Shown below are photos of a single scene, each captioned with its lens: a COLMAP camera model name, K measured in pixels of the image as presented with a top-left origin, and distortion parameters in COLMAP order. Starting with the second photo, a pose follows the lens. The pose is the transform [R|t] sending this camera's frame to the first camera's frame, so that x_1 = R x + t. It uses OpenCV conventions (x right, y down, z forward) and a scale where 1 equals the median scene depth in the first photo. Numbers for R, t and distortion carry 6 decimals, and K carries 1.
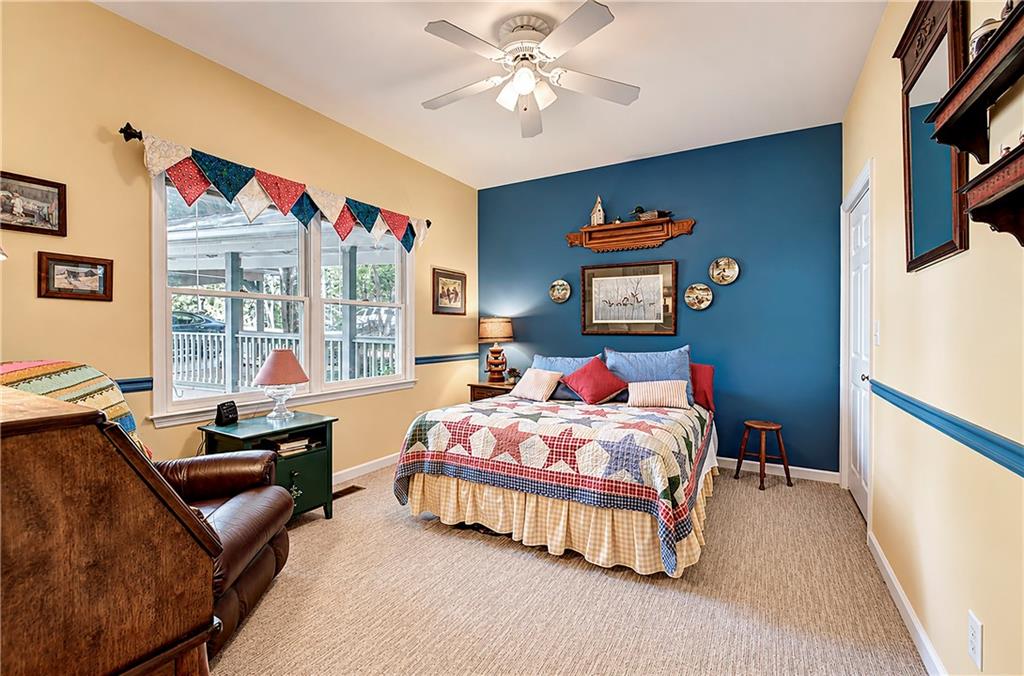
lens RADIAL K [[431.8, 0, 511.3], [0, 431.8, 334.1], [0, 0, 1]] dist [0.001308, 0.000147]
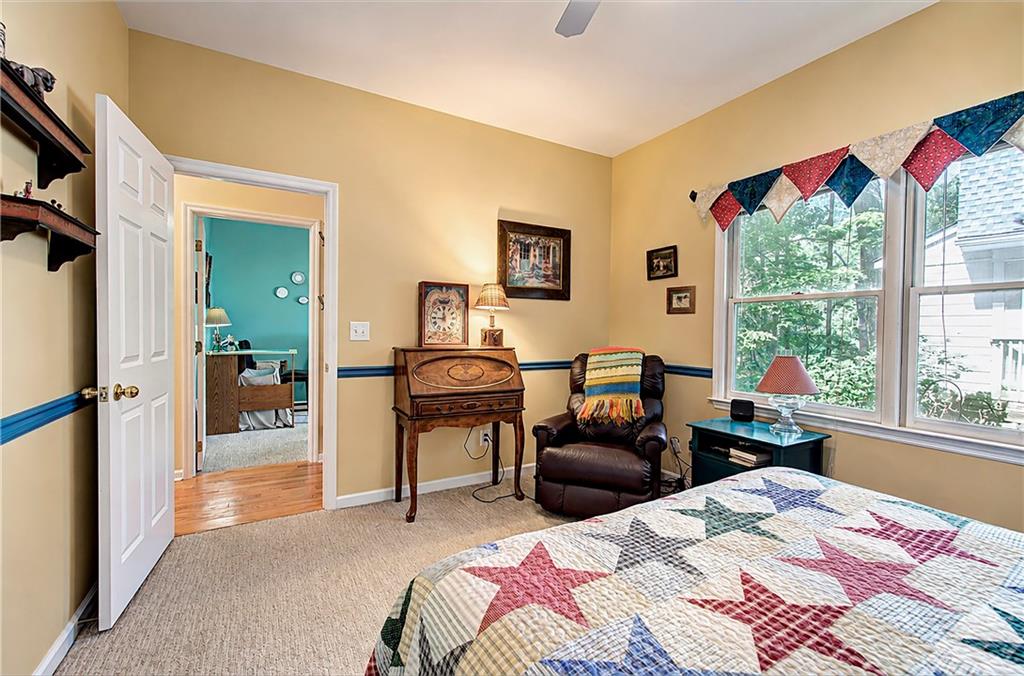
lens RADIAL K [[431.8, 0, 511.3], [0, 431.8, 334.1], [0, 0, 1]] dist [0.001308, 0.000147]
pose [[-0.492201, 0.014019, -0.870369, 0.676010], [-0.007202, 0.999771, 0.020176, -0.031473], [0.870452, 0.016199, -0.491987, 1.189316]]
